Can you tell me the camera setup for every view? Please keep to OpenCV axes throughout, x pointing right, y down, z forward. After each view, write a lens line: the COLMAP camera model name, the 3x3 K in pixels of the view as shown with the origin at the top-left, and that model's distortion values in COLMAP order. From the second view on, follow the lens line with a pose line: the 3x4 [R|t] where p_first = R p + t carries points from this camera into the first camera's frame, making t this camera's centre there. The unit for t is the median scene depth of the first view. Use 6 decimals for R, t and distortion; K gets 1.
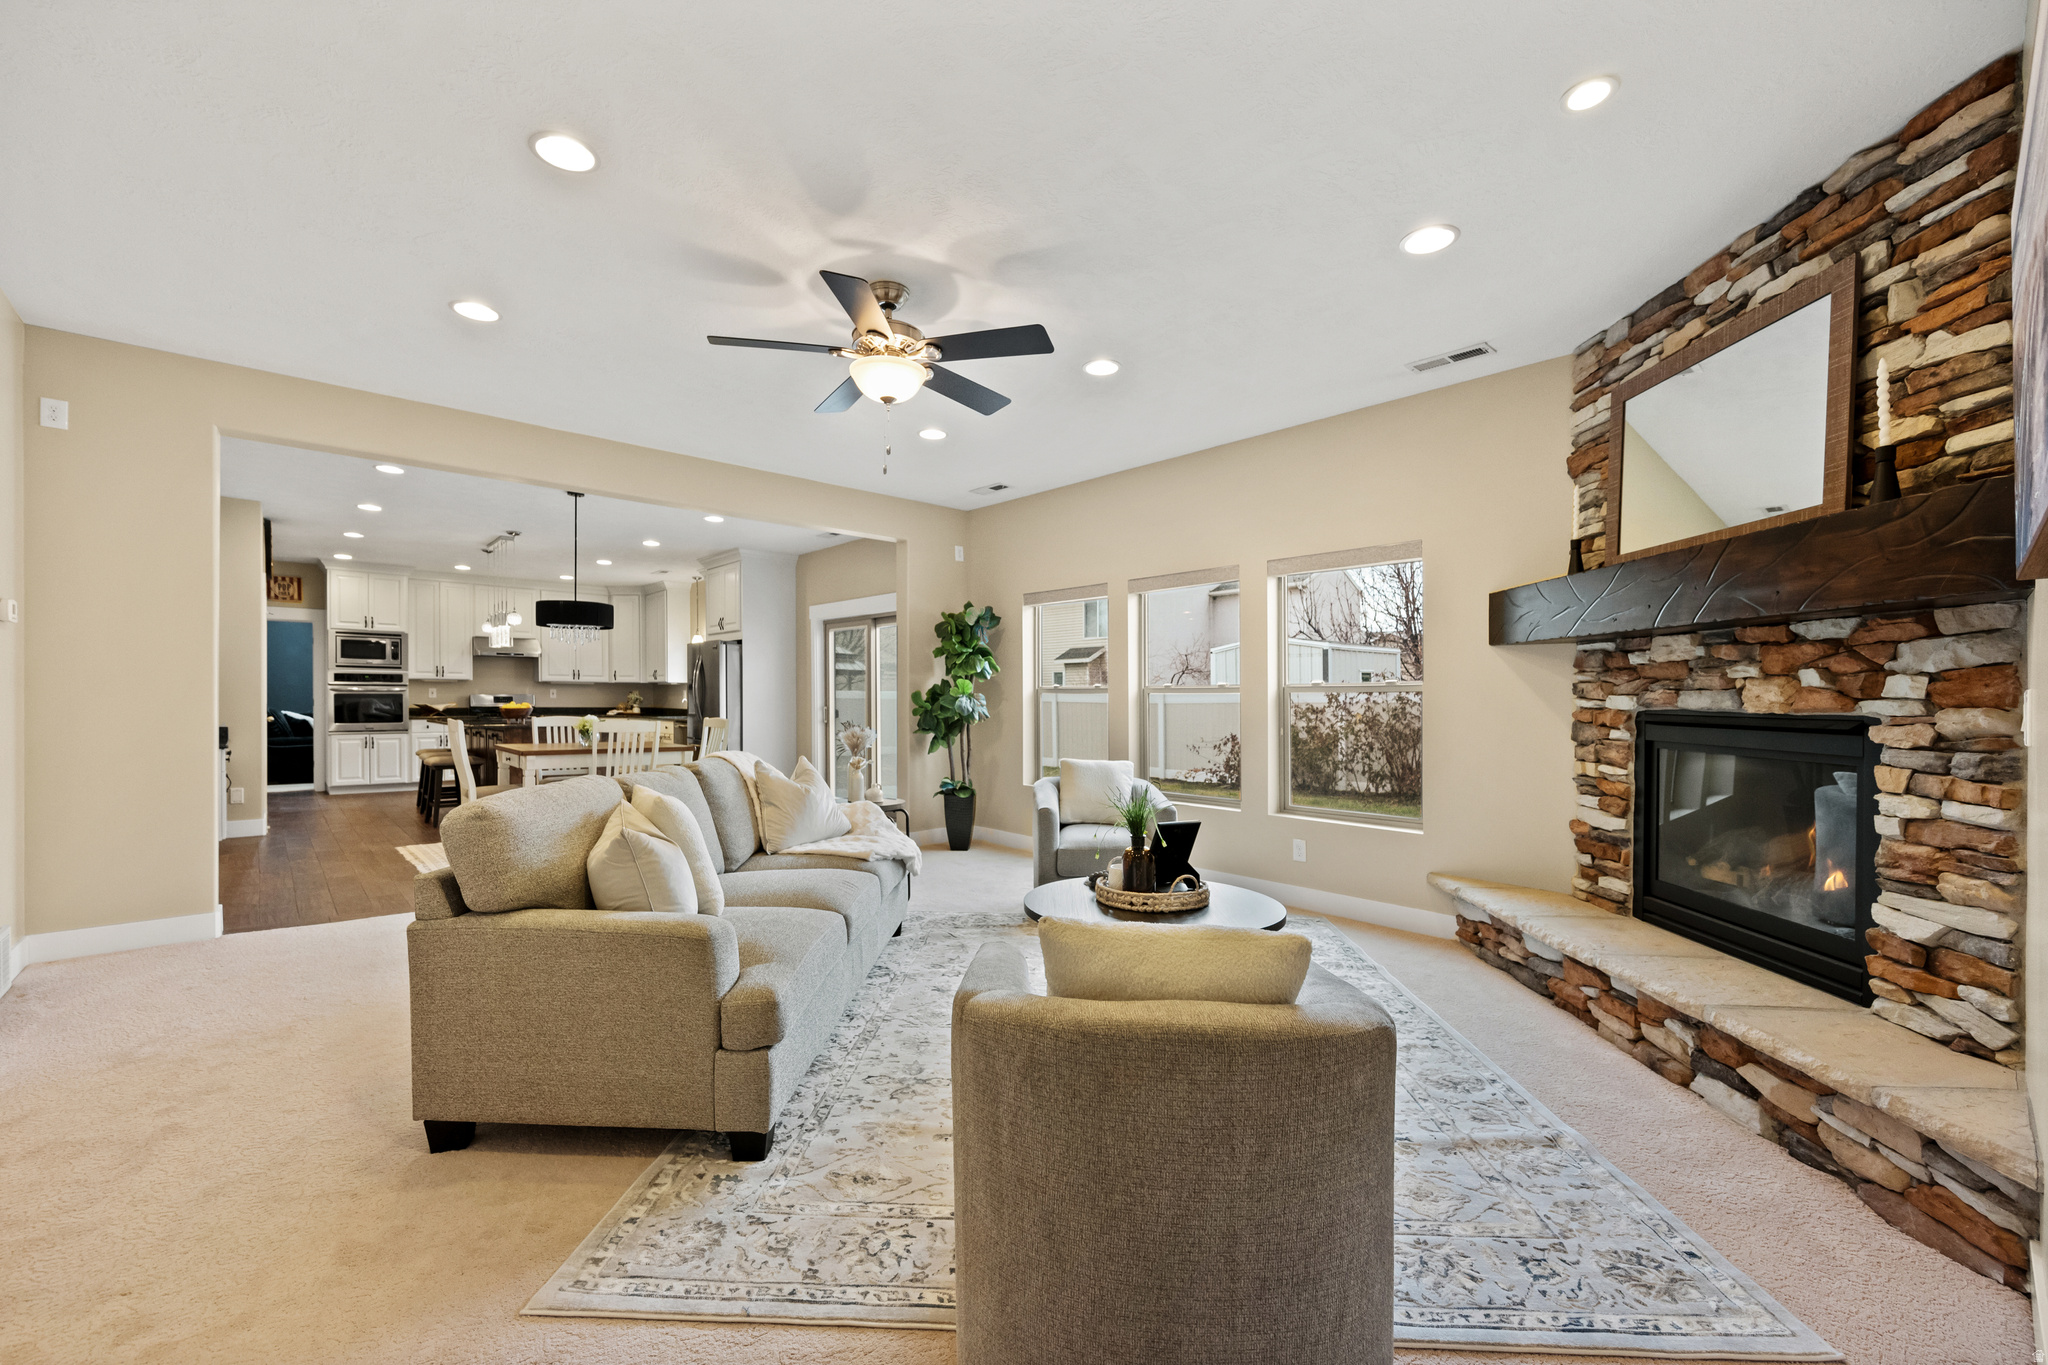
lens RADIAL K [[847.4, 0, 1029.0], [0, 847.4, 700.5], [0, 0, 1]] dist [-0.000247, -0.000155]
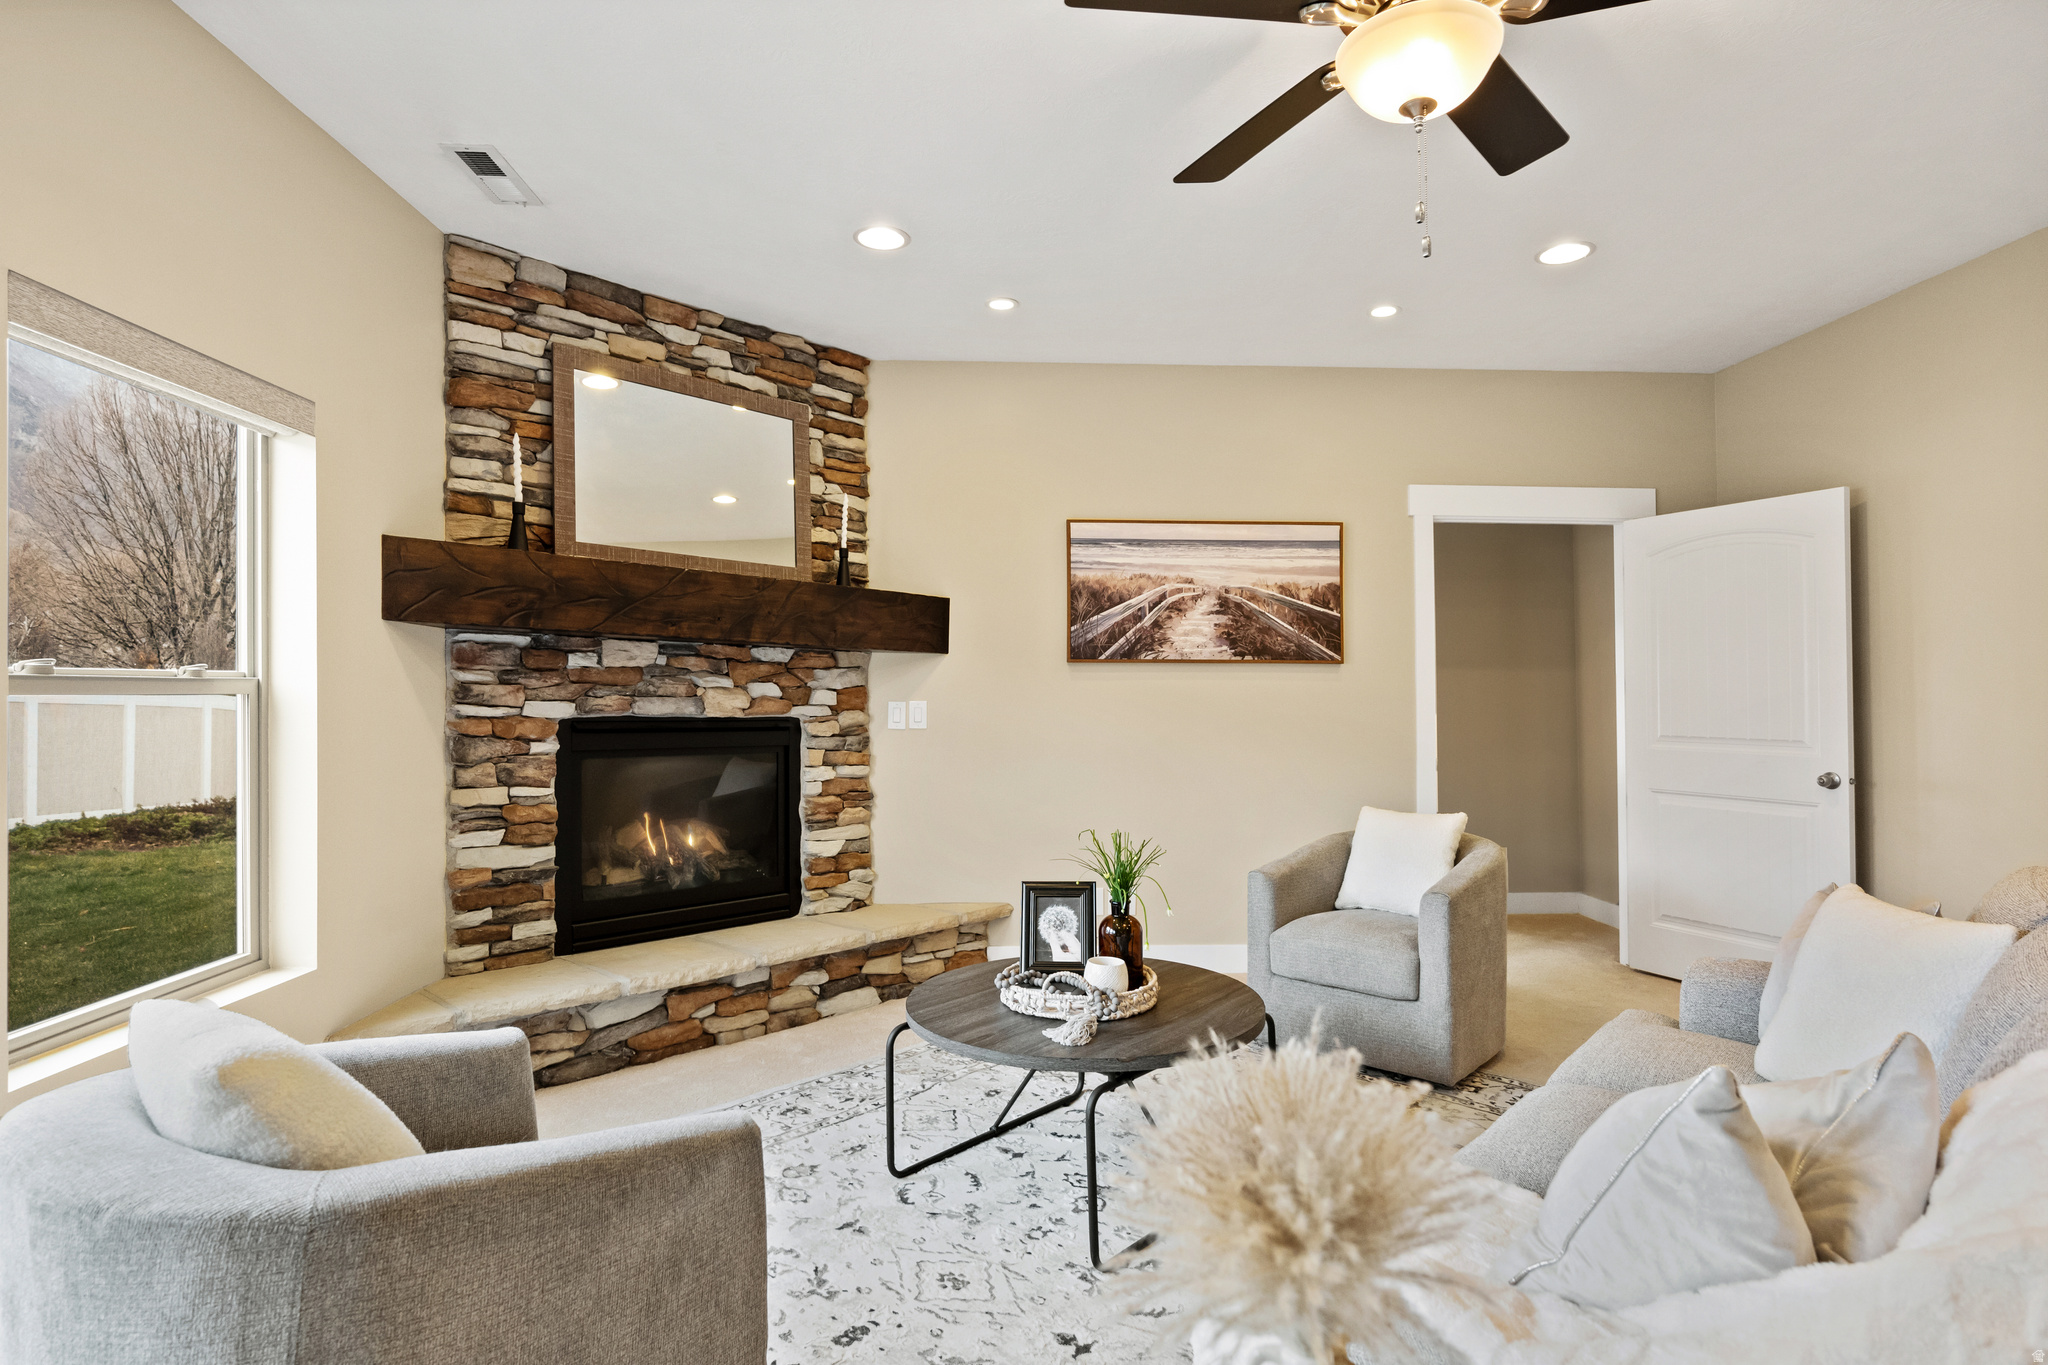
lens RADIAL K [[1050.0, 0, 1023.9], [0, 1050.0, 640.6], [0, 0, 1]] dist [-0.000096, 0.000016]
pose [[-0.757434, 0.028861, 0.652274, -0.566500], [-0.007109, 0.998599, -0.052440, -0.023474], [-0.652874, -0.044357, -0.756167, 2.377670]]
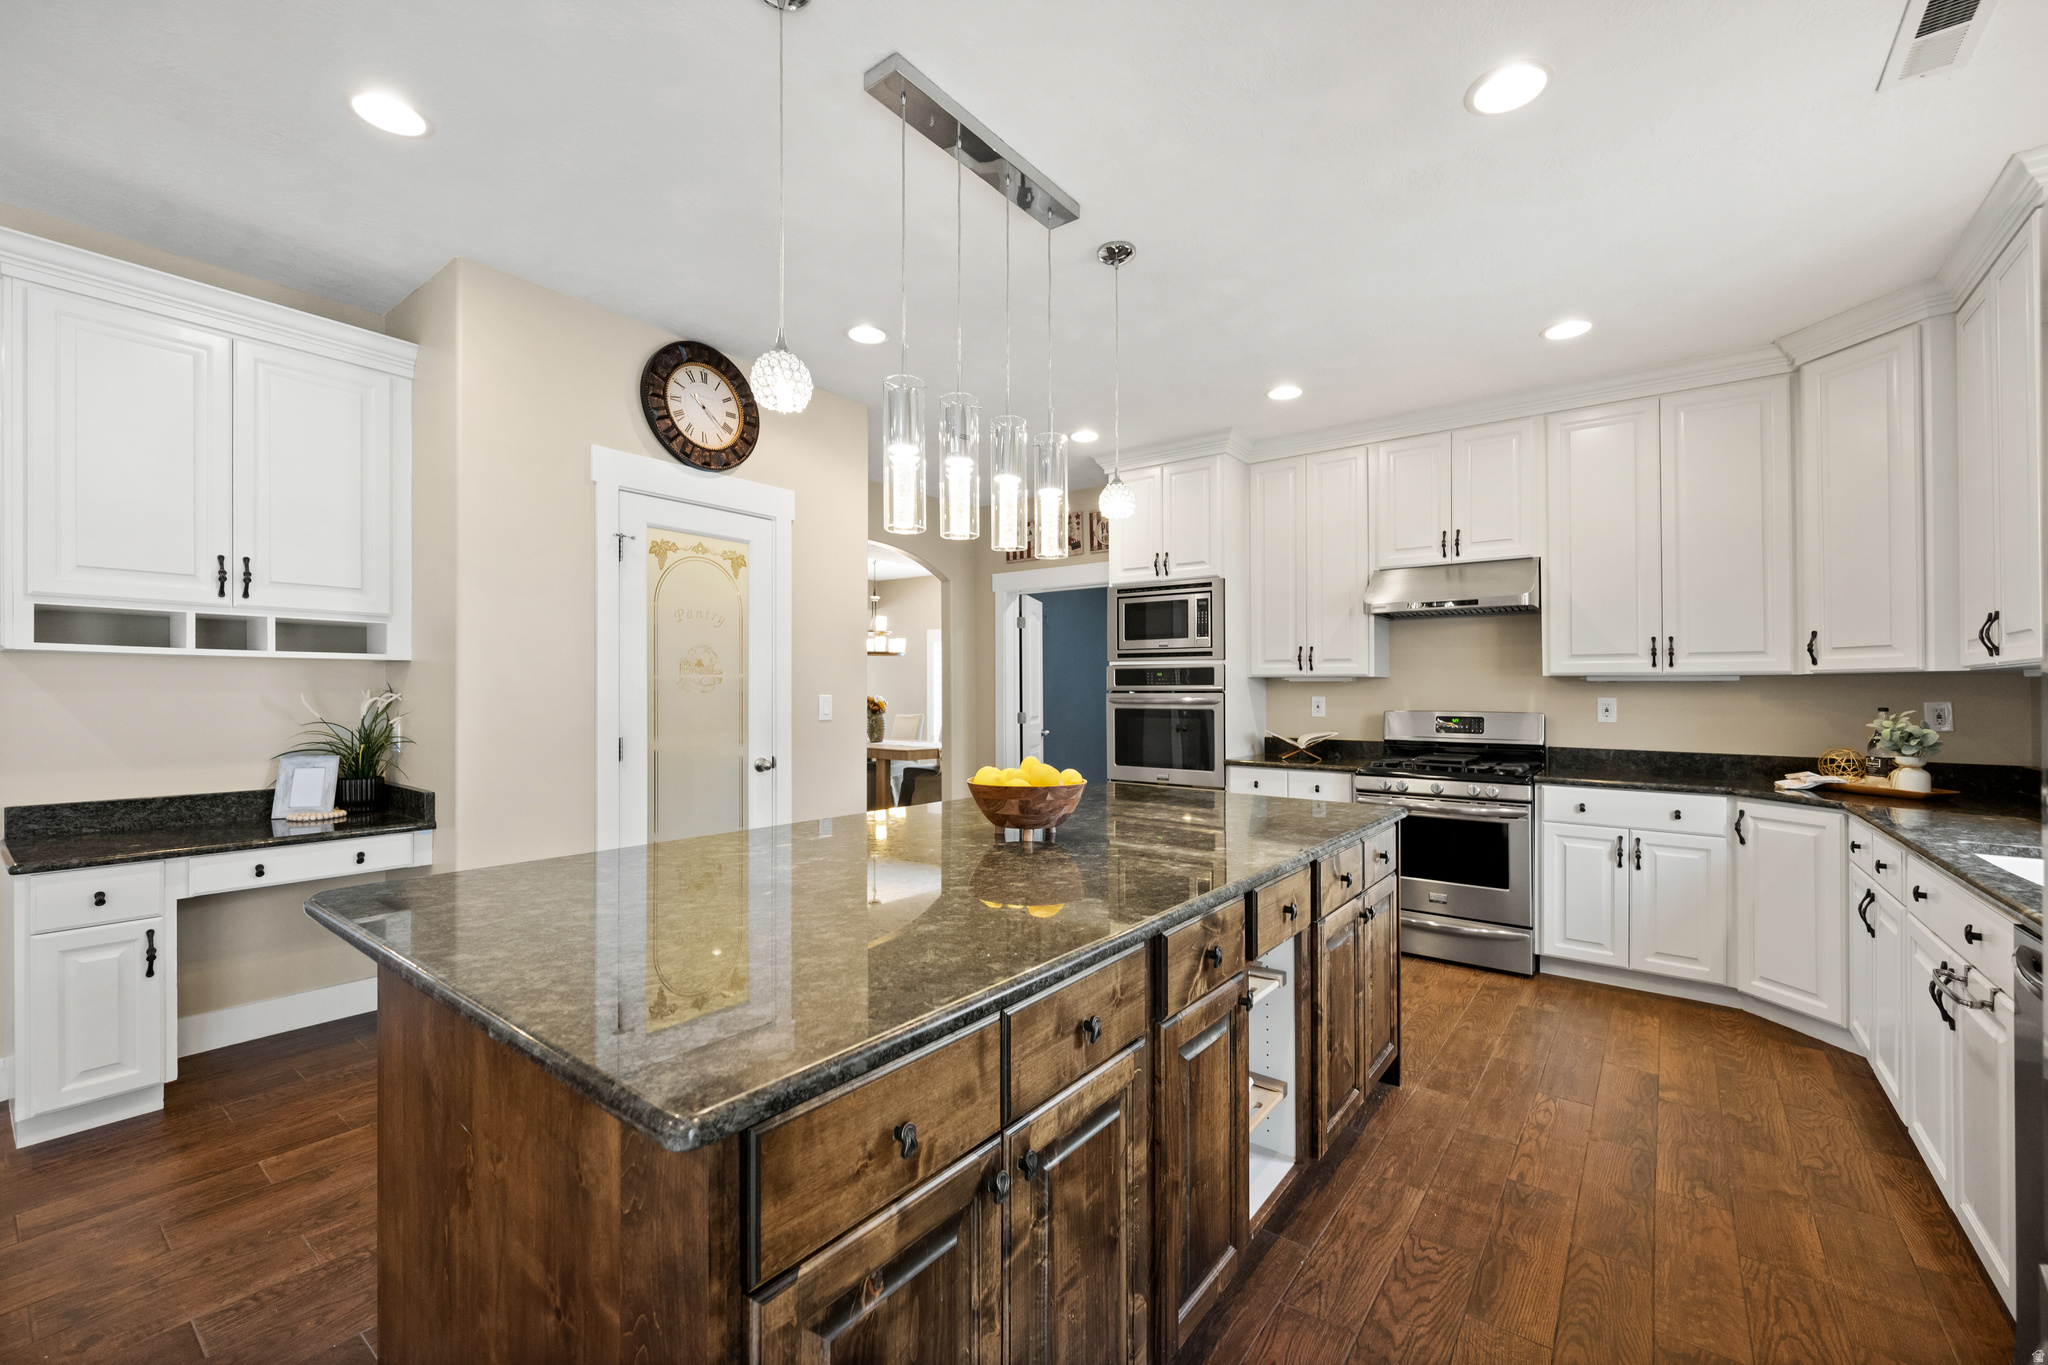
lens RADIAL K [[822.2, 0, 1013.6], [0, 822.2, 690.3], [0, 0, 1]] dist [-0.012604, -0.000204]
pose [[0.154252, -0.008921, -0.987991, -0.092118], [-0.006714, 0.999927, -0.010077, -0.003798], [0.988009, 0.008187, 0.154181, 0.242634]]
